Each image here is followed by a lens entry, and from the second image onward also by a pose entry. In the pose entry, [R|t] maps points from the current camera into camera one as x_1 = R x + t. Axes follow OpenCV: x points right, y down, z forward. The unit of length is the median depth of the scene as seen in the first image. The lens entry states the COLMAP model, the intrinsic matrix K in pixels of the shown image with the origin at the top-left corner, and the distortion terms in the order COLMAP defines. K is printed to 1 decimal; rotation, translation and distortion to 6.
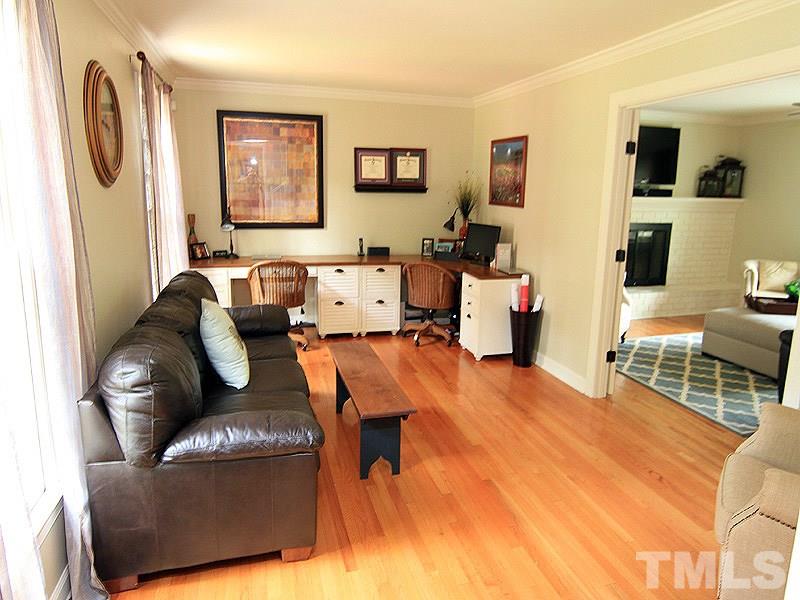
lens RADIAL K [[510.5, 0, 394.7], [0, 510.5, 274.6], [0, 0, 1]] dist [-0.017695, 0.003565]
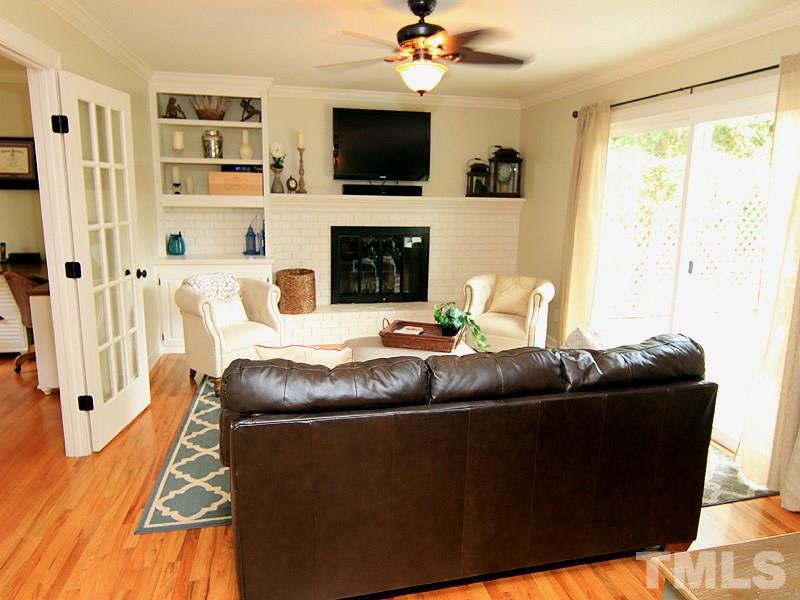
lens RADIAL K [[510.5, 0, 405.0], [0, 510.5, 289.2], [0, 0, 1]] dist [-0.017695, 0.003565]
pose [[0.998847, 0.010746, -0.046793, 0.546300], [-0.009474, 0.999582, 0.027317, -0.021942], [0.047067, -0.026842, 0.998531, 0.157428]]
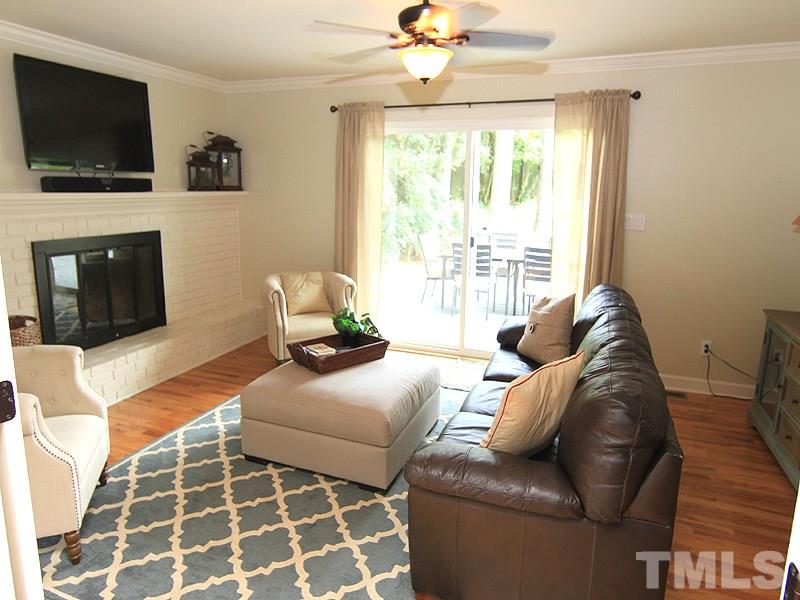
lens RADIAL K [[510.5, 0, 400.8], [0, 510.5, 282.6], [0, 0, 1]] dist [-0.017695, 0.003565]
pose [[0.598431, -0.158285, 0.785383, 0.207507], [0.131925, 0.986376, 0.098271, -0.059232], [-0.790238, 0.044803, 0.611160, 0.357679]]
